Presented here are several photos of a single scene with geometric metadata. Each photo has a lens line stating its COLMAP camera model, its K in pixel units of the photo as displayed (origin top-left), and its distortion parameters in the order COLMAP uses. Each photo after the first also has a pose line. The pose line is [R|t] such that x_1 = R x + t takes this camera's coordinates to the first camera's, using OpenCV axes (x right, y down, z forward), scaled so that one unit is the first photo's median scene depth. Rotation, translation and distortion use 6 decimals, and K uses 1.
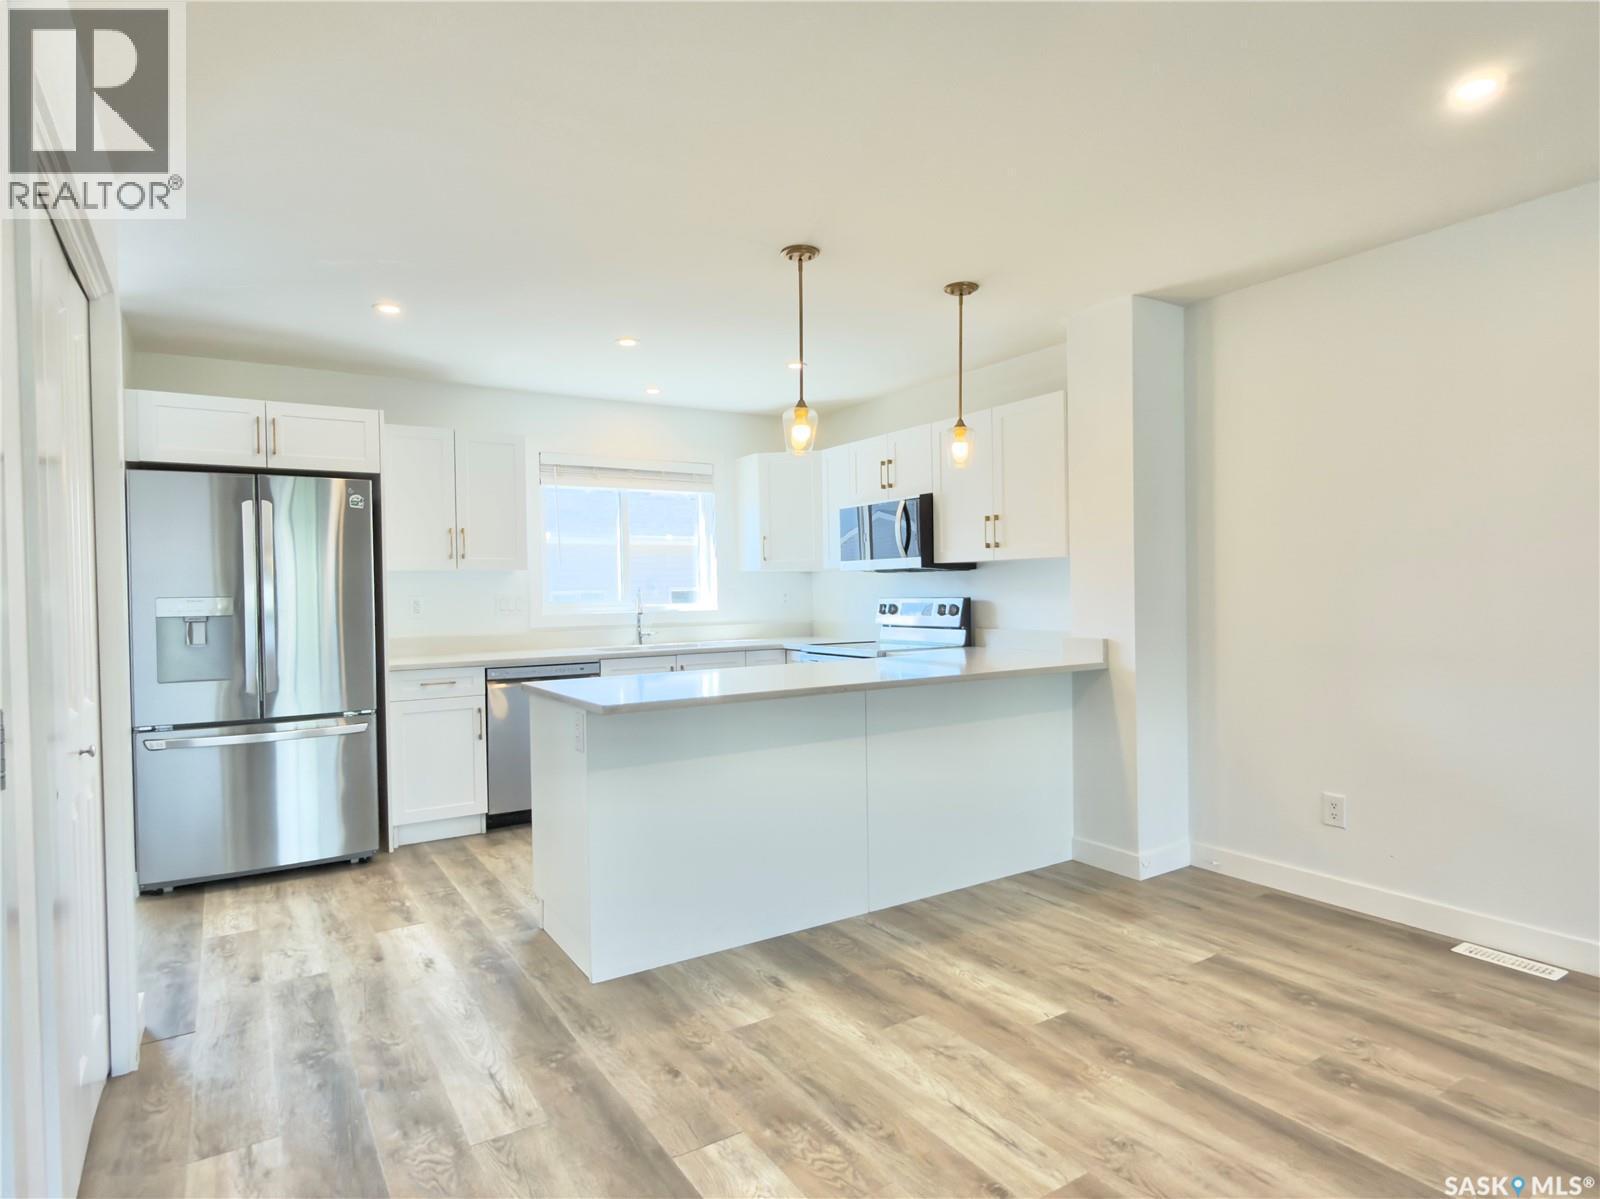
lens RADIAL K [[903.4, 0, 794.1], [0, 903.4, 603.1], [0, 0, 1]] dist [-0.000705, -0.000230]
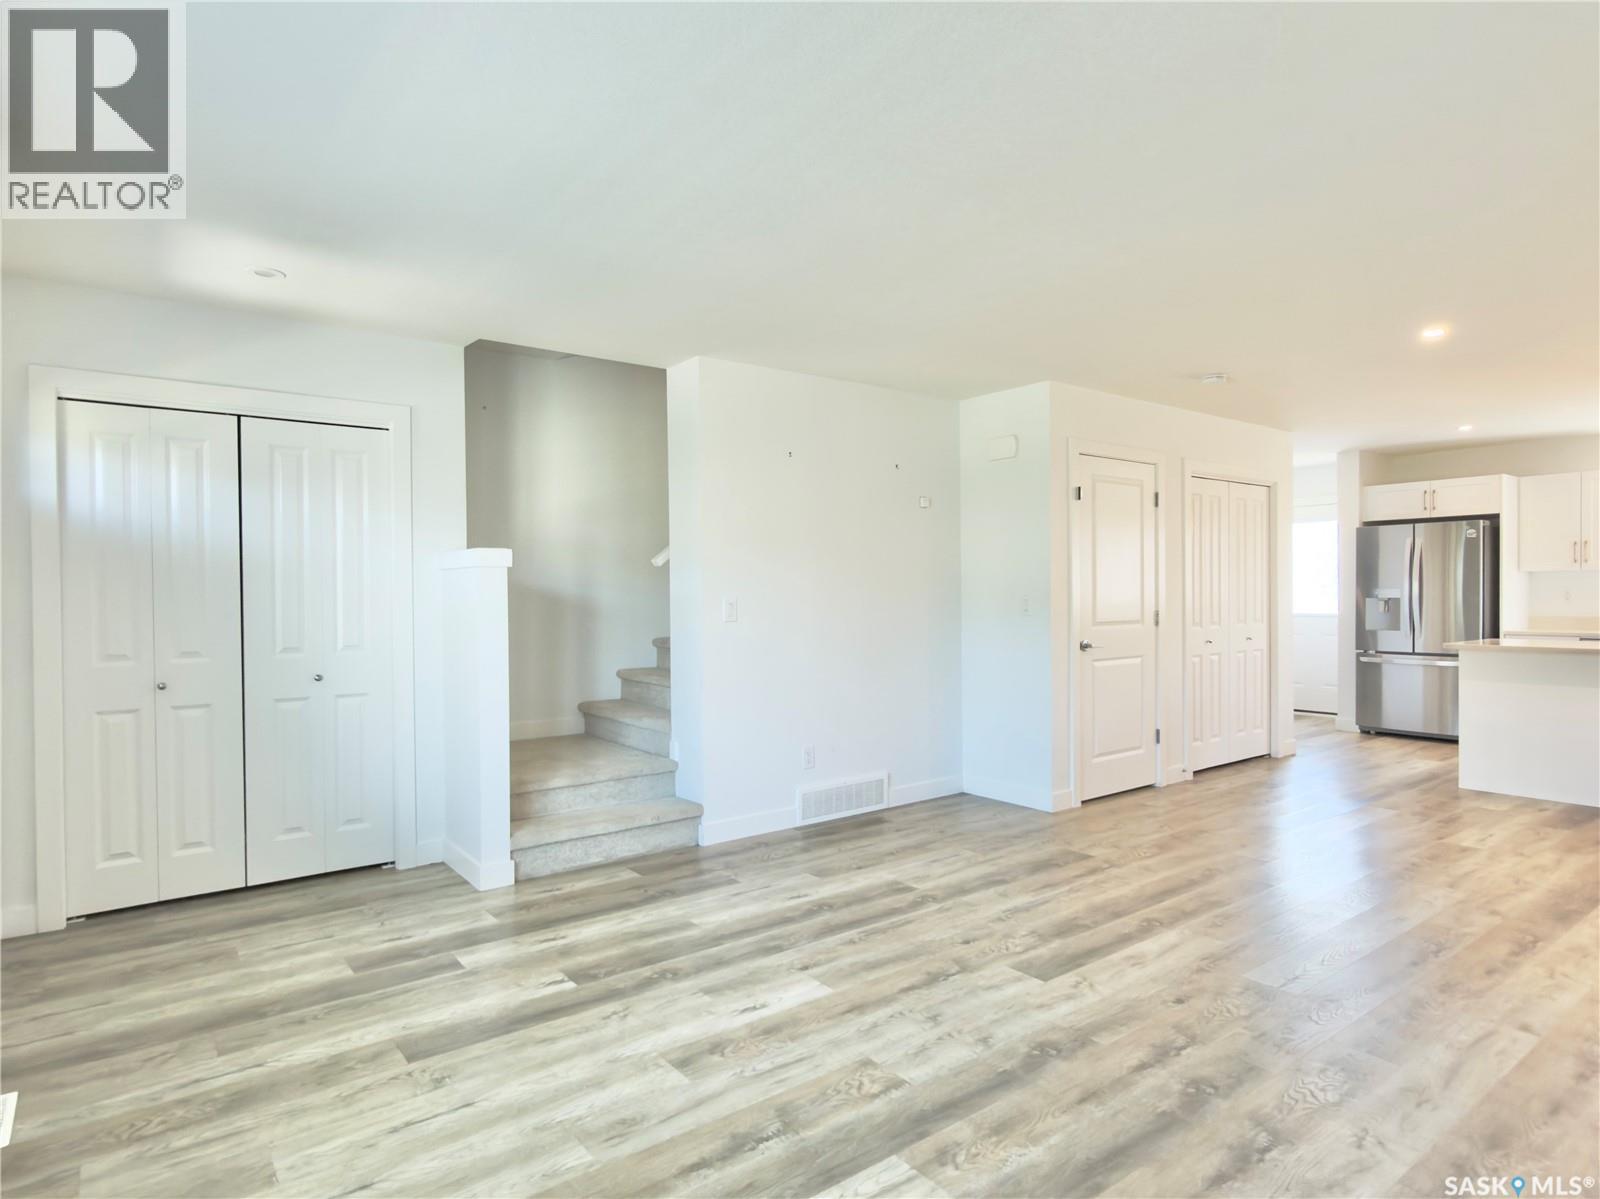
lens RADIAL K [[902.0, 0, 800.0], [0, 902.0, 599.5], [0, 0, 1]] dist [-0.000417, 0.000776]
pose [[0.081879, 0.022442, -0.996390, 1.043456], [-0.007923, 0.999730, 0.021866, -0.012935], [0.996611, 0.006104, 0.082035, -0.387189]]
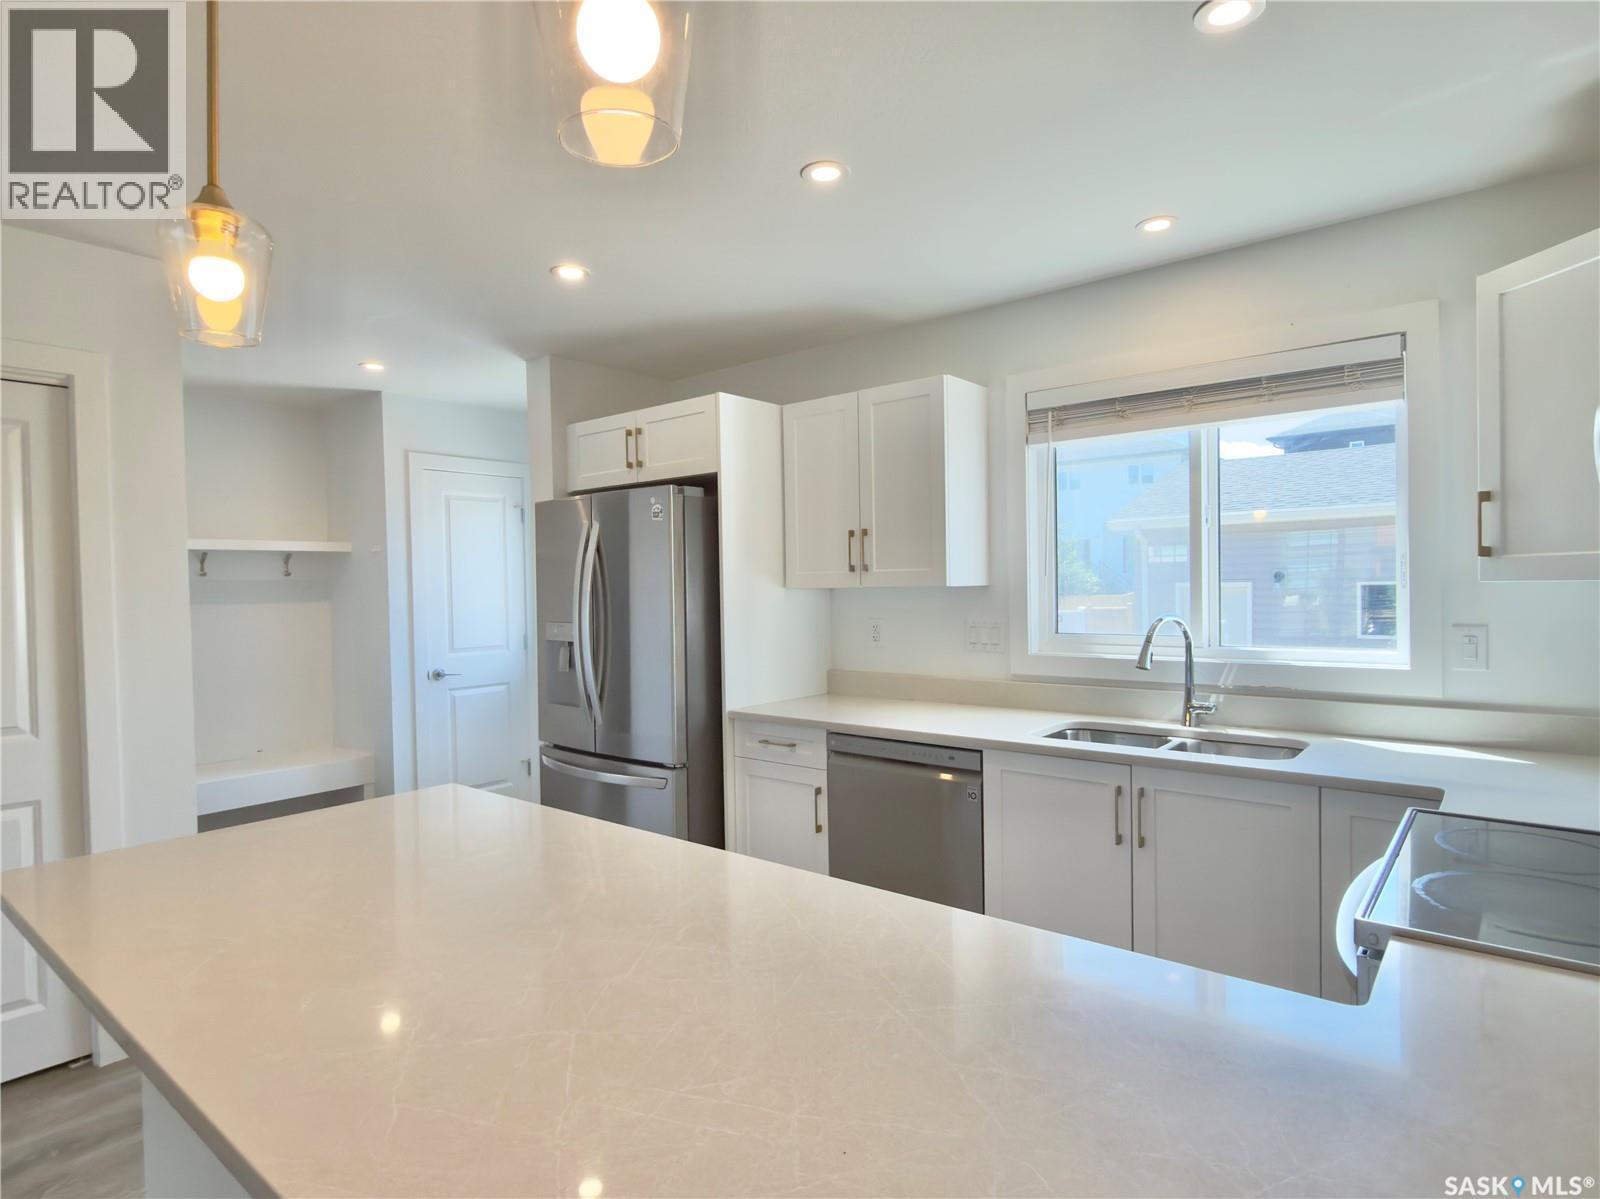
lens RADIAL K [[875.1, 0, 795.0], [0, 875.1, 600.1], [0, 0, 1]] dist [0.000750, -0.000837]
pose [[0.309901, 0.028601, -0.950339, 0.299688], [-0.000350, 0.999551, 0.029968, -0.051890], [0.950769, -0.008955, 0.309772, 0.801546]]
